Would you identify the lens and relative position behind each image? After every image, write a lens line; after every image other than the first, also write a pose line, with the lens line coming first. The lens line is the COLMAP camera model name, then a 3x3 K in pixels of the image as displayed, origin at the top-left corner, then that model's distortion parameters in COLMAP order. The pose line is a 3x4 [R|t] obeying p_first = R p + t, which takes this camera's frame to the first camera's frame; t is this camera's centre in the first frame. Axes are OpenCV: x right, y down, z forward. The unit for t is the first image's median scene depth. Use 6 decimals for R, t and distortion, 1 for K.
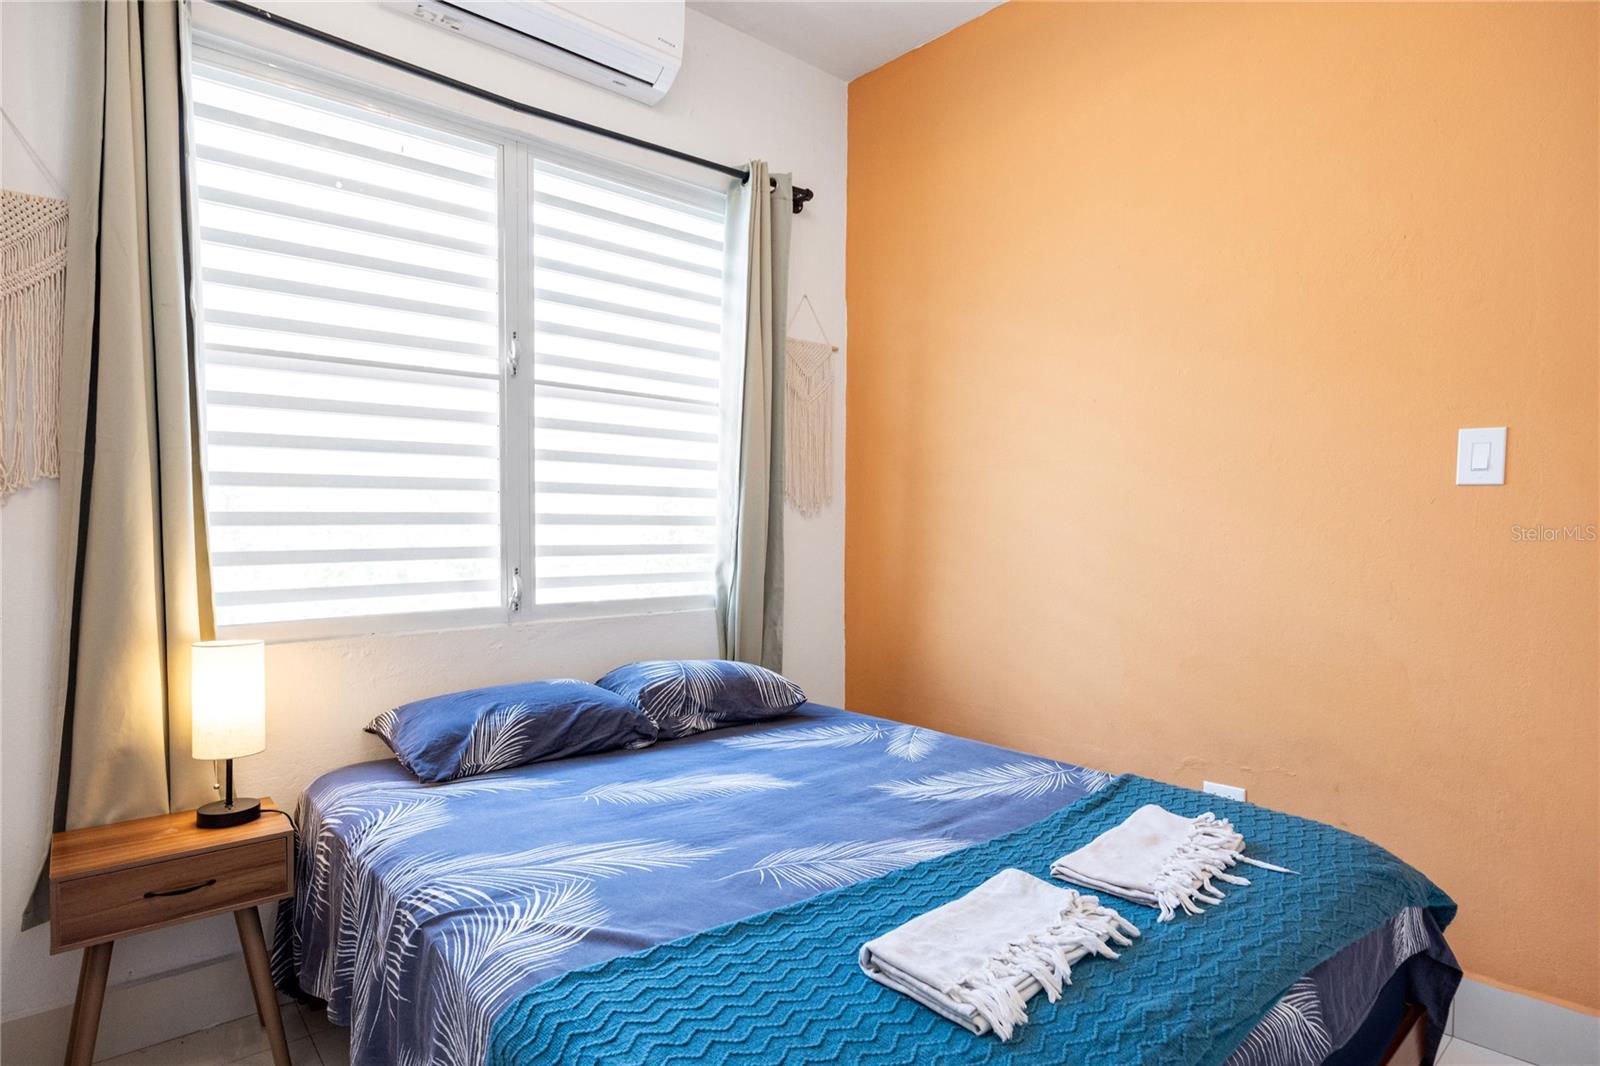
lens RADIAL K [[841.9, 0, 798.1], [0, 841.9, 558.0], [0, 0, 1]] dist [0.002076, 0.000696]
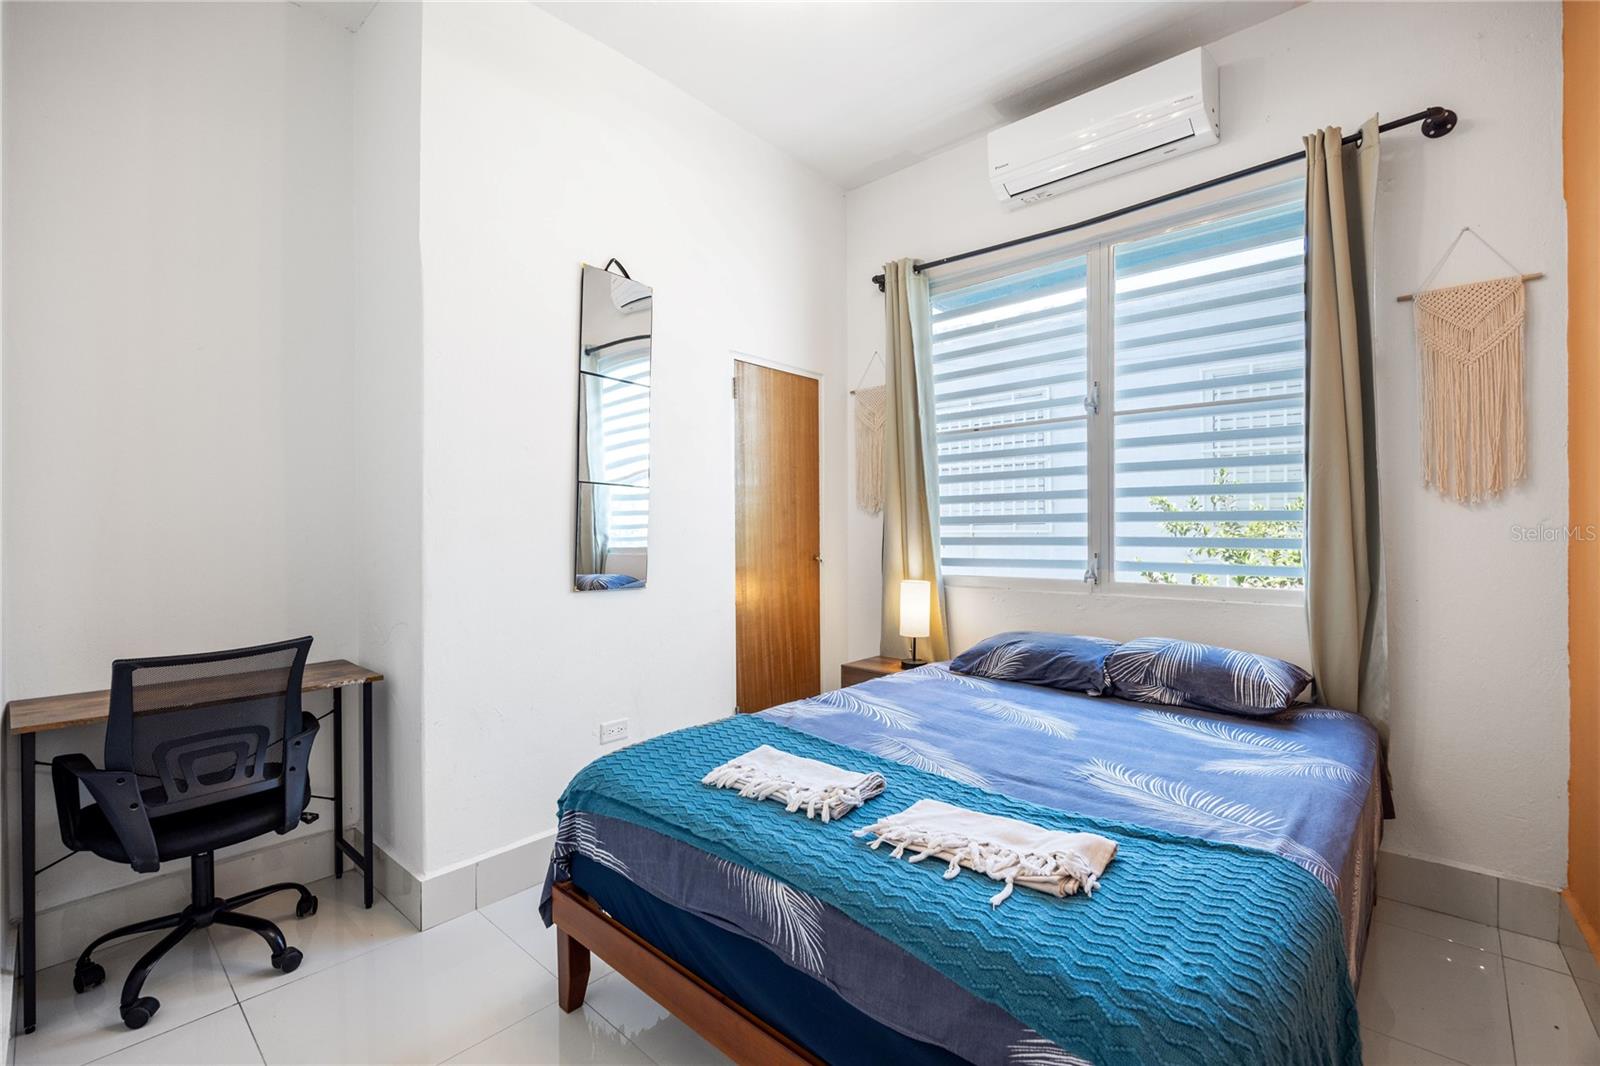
lens RADIAL K [[705.3, 0, 802.8], [0, 705.3, 527.4], [0, 0, 1]] dist [-0.014809, 0.001069]
pose [[0.105327, -0.001169, -0.994437, 0.868329], [-0.028685, 0.999580, -0.004213, -0.013295], [0.994024, 0.028969, 0.105249, 0.470390]]
